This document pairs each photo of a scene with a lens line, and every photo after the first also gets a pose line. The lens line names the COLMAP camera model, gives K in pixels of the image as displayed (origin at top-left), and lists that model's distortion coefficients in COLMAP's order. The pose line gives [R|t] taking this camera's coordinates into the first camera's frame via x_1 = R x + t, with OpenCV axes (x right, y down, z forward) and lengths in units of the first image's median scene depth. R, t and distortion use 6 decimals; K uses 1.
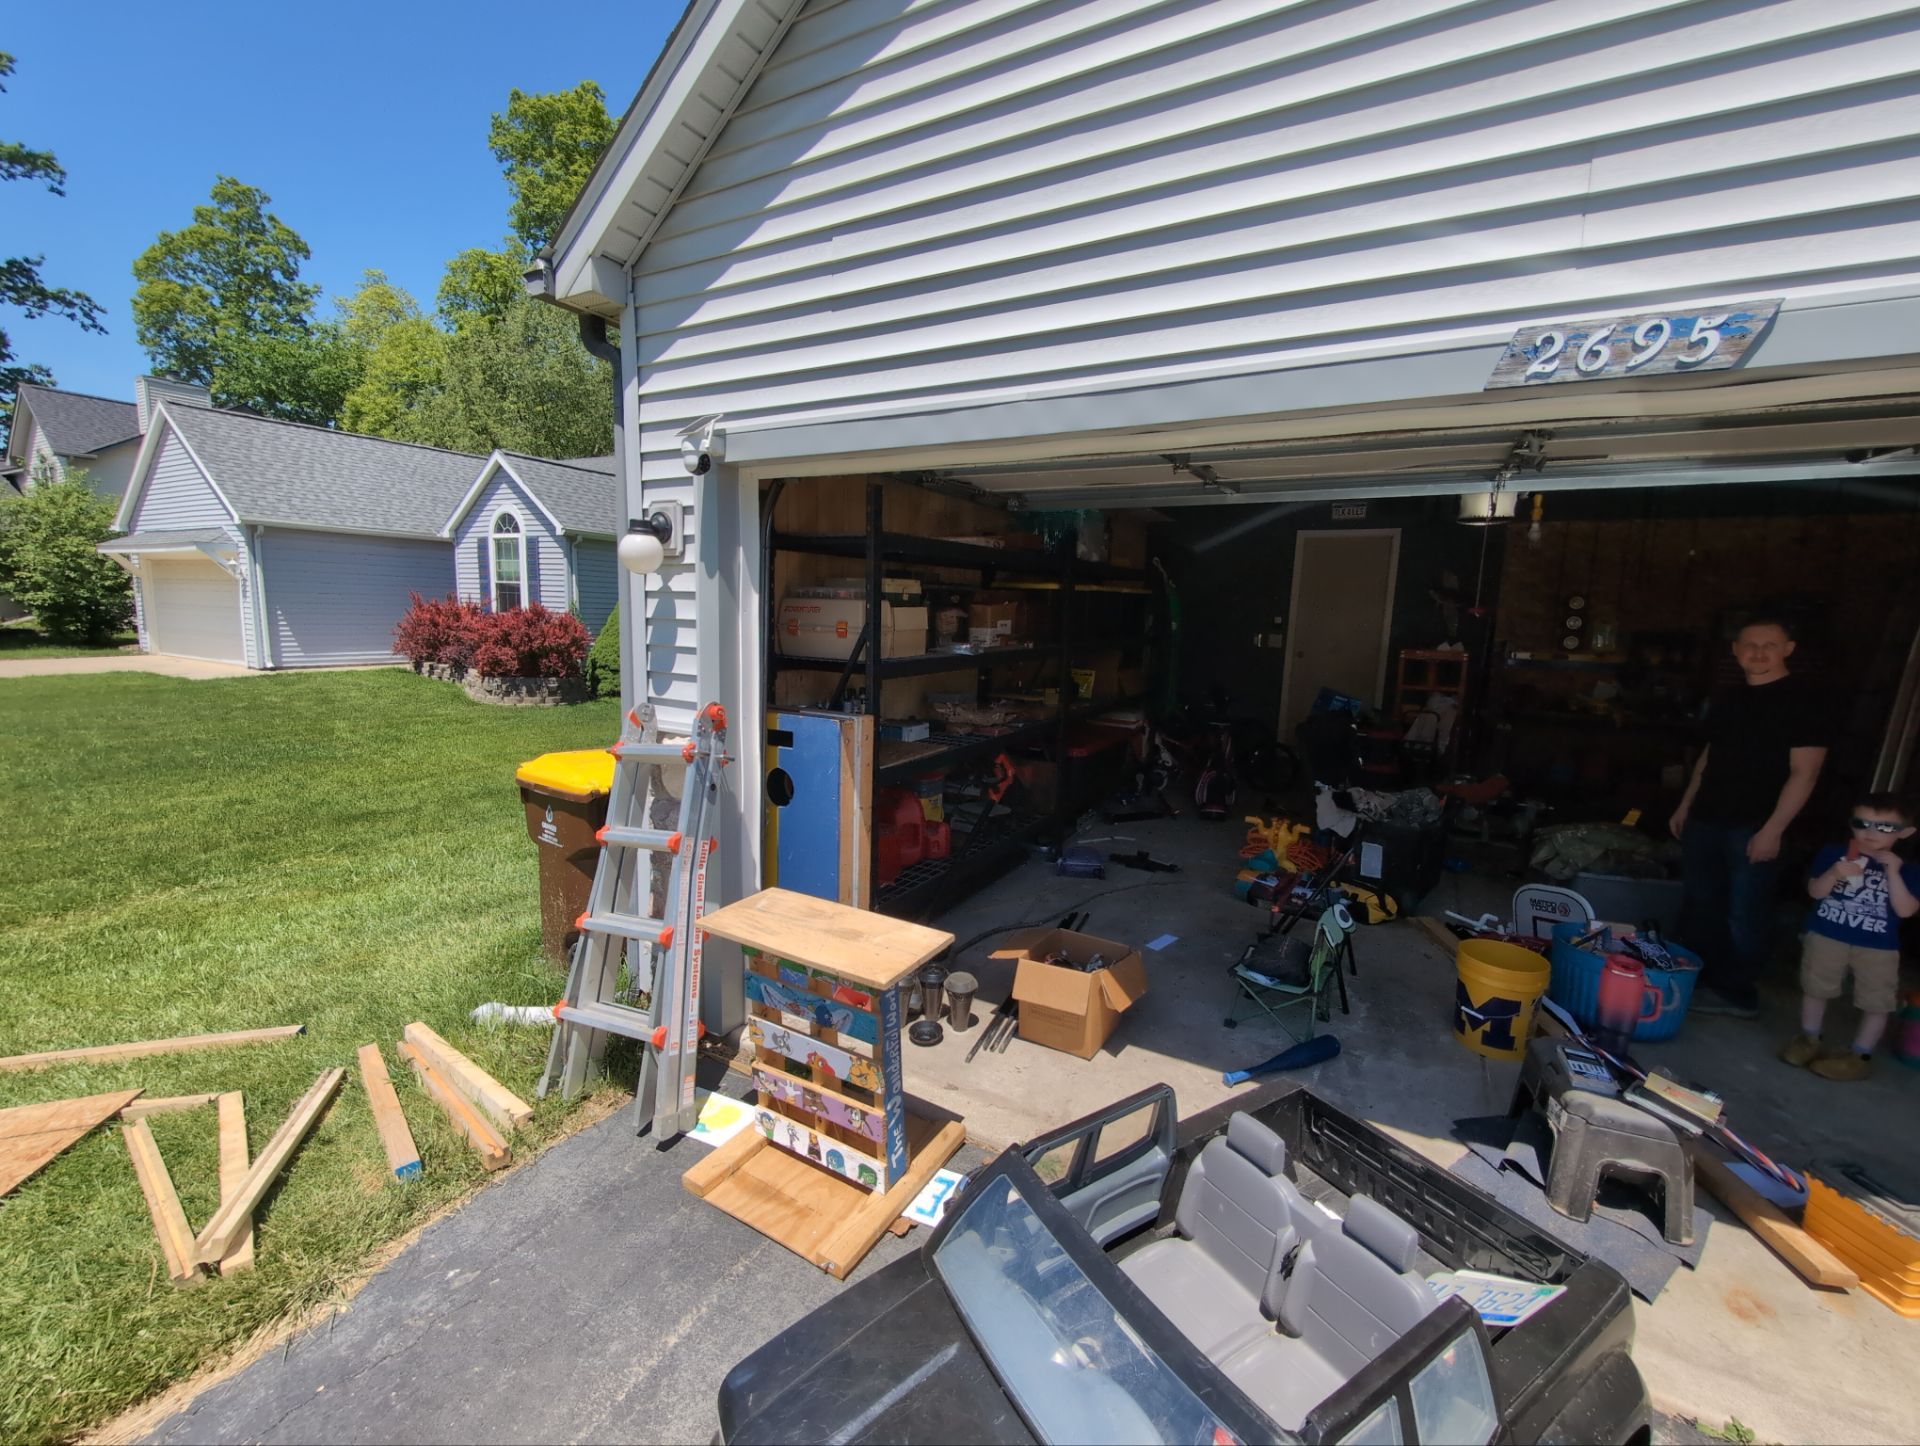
lens RADIAL K [[810.3, 0, 958.6], [0, 810.3, 726.6], [0, 0, 1]] dist [0.000812, -0.005904]
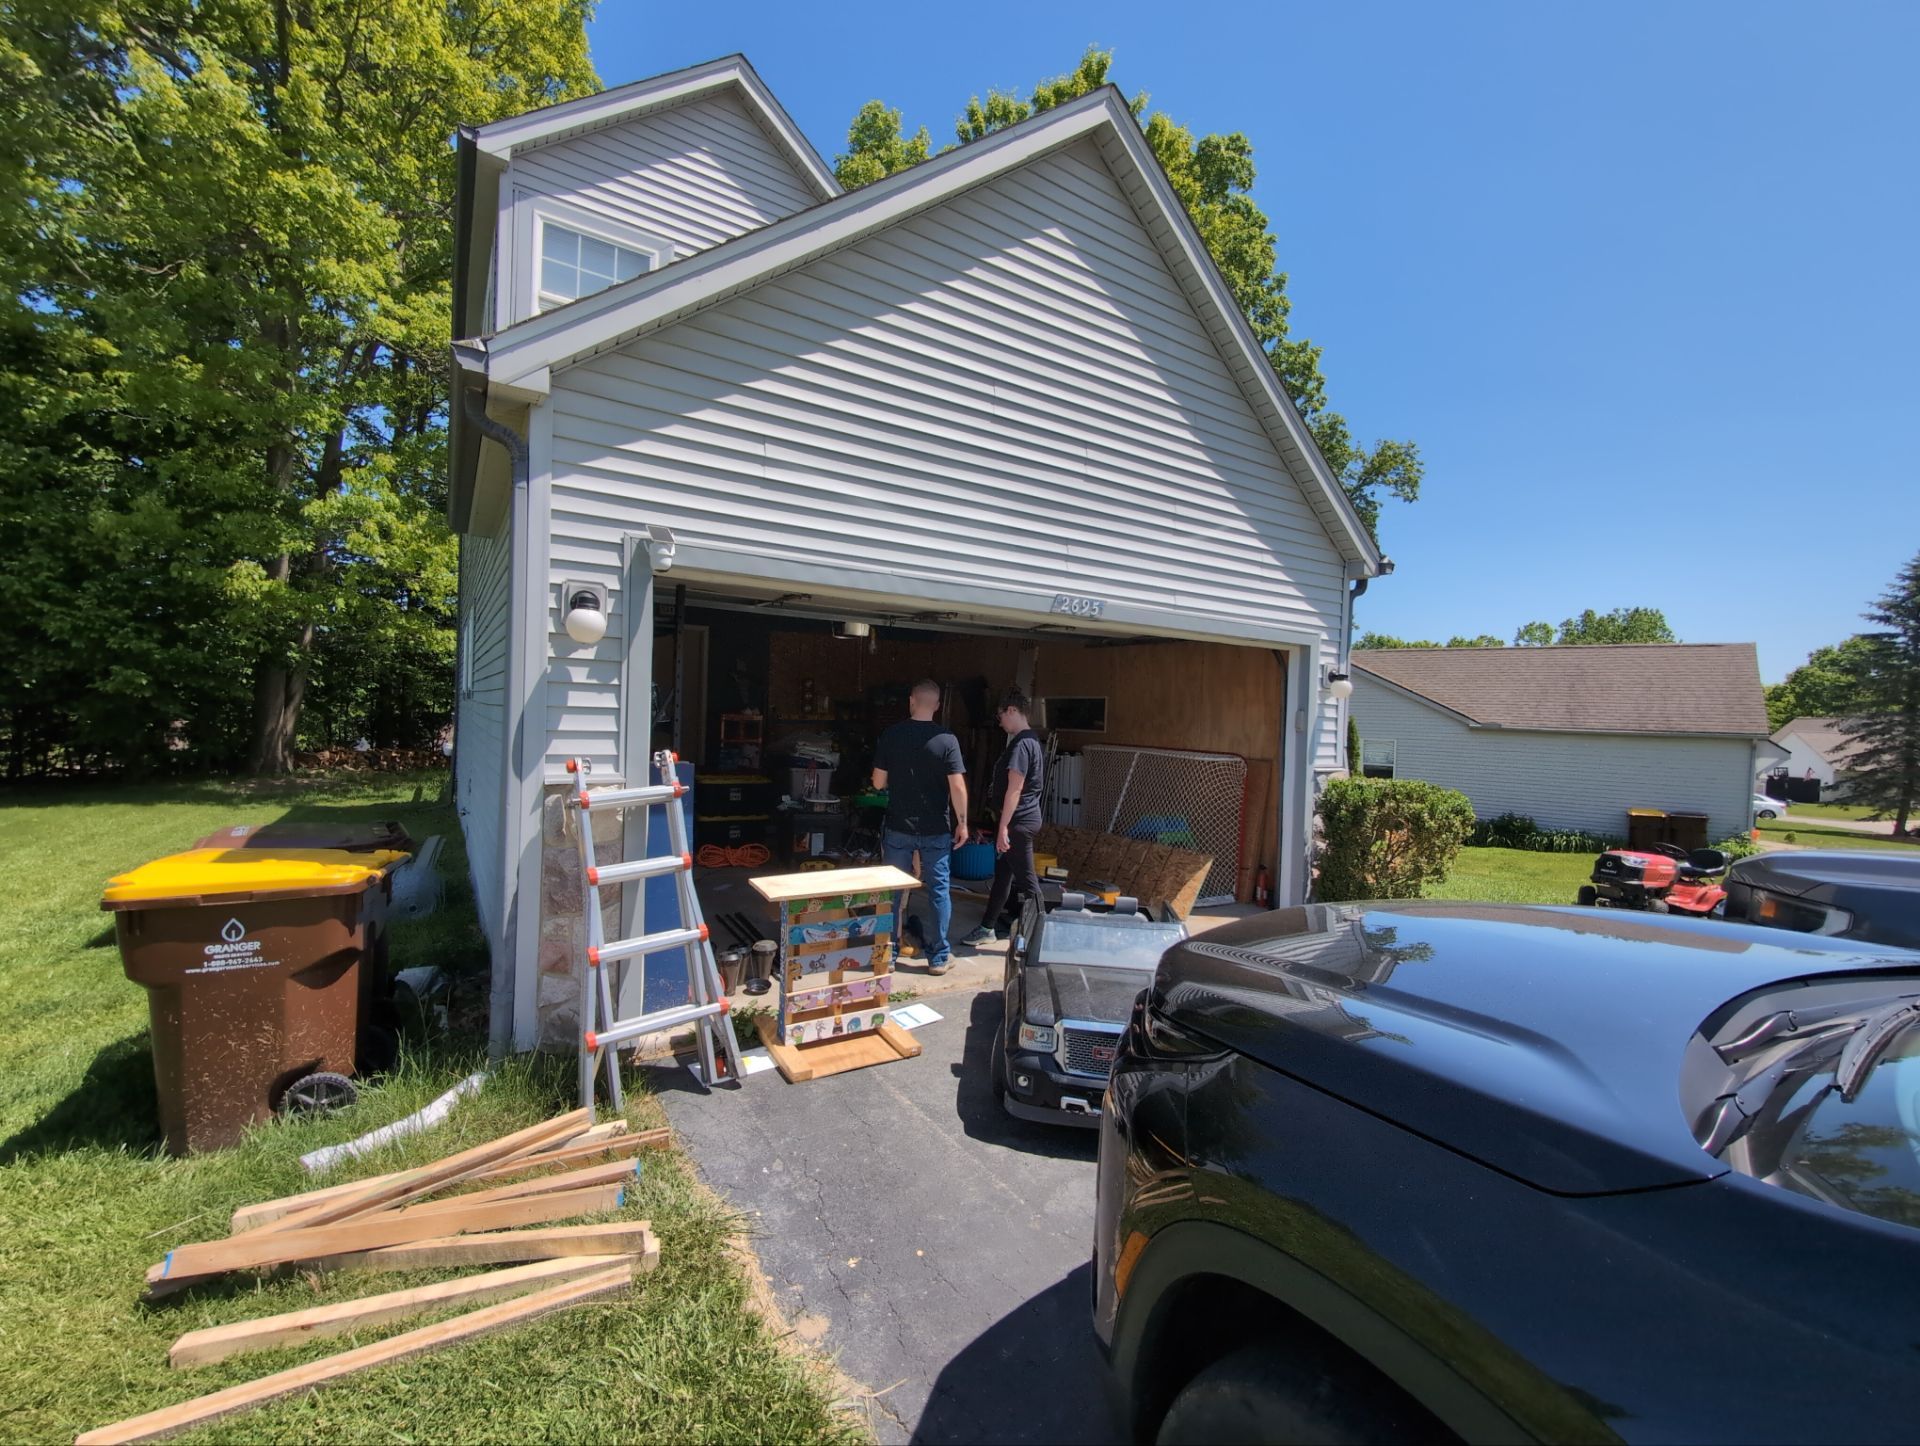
lens RADIAL K [[810.3, 0, 958.6], [0, 810.3, 726.6], [0, 0, 1]] dist [0.000812, -0.005904]
pose [[0.461803, -0.021701, 0.886717, -1.448402], [0.099617, 0.994645, -0.027539, 0.015289], [-0.881371, 0.101050, 0.461492, 0.022929]]
